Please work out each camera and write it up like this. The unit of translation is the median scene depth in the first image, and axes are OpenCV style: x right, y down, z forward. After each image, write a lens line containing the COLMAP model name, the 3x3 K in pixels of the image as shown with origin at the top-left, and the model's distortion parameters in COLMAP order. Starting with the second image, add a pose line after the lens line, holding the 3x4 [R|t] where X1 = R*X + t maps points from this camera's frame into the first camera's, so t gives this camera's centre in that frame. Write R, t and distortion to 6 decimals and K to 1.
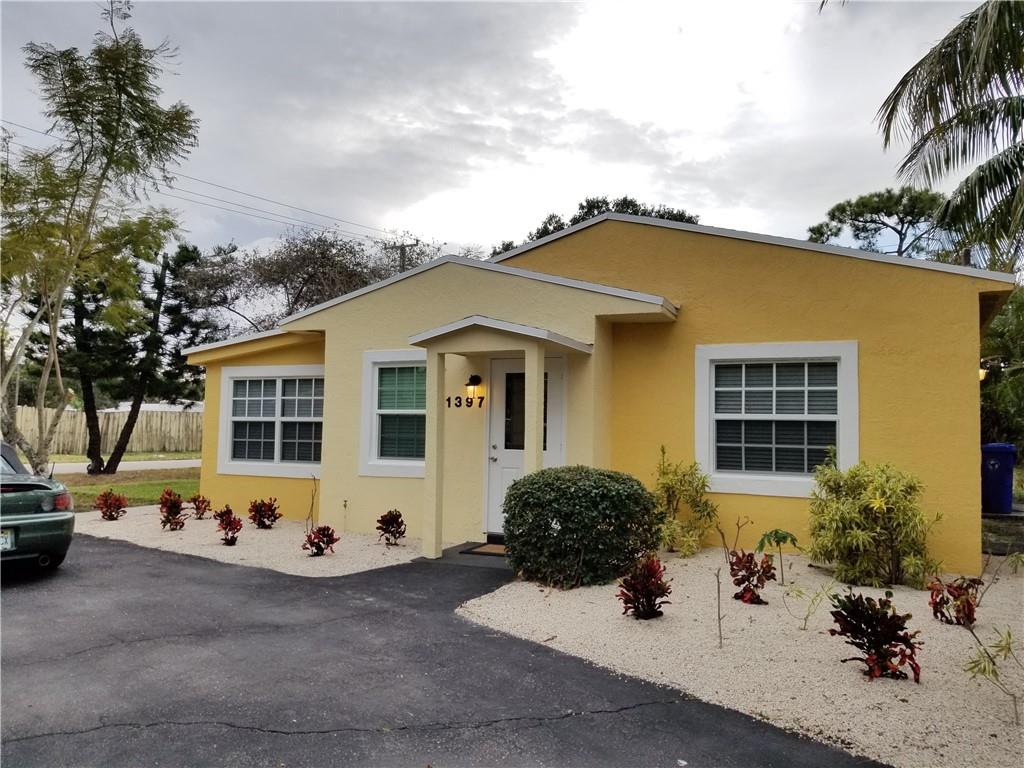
lens RADIAL K [[805.3, 0, 509.3], [0, 805.3, 376.7], [0, 0, 1]] dist [0.051111, -0.094950]
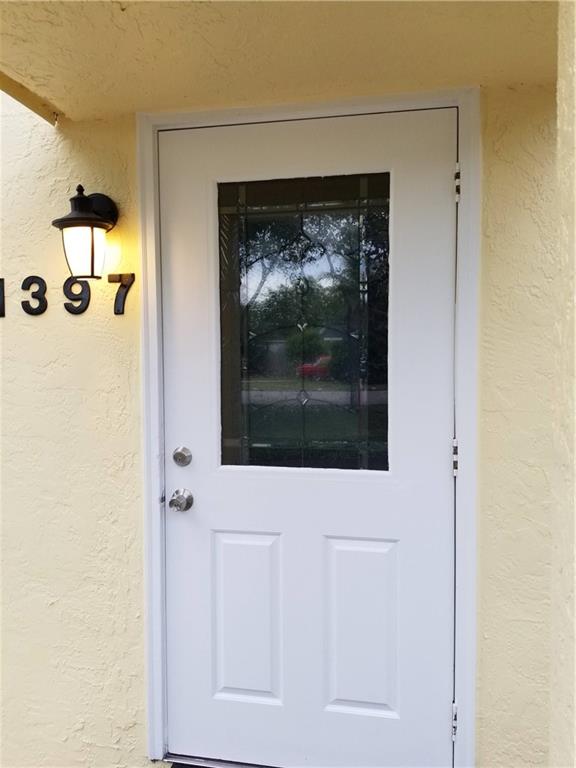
lens RADIAL K [[603.9, 0, 289.1], [0, 603.9, 385.4], [0, 0, 1]] dist [0.051111, -0.094950]
pose [[0.963487, -0.040792, 0.264631, -0.032621], [0.006808, 0.991740, 0.128086, 0.032495], [-0.267670, -0.121608, 0.955806, 0.707500]]
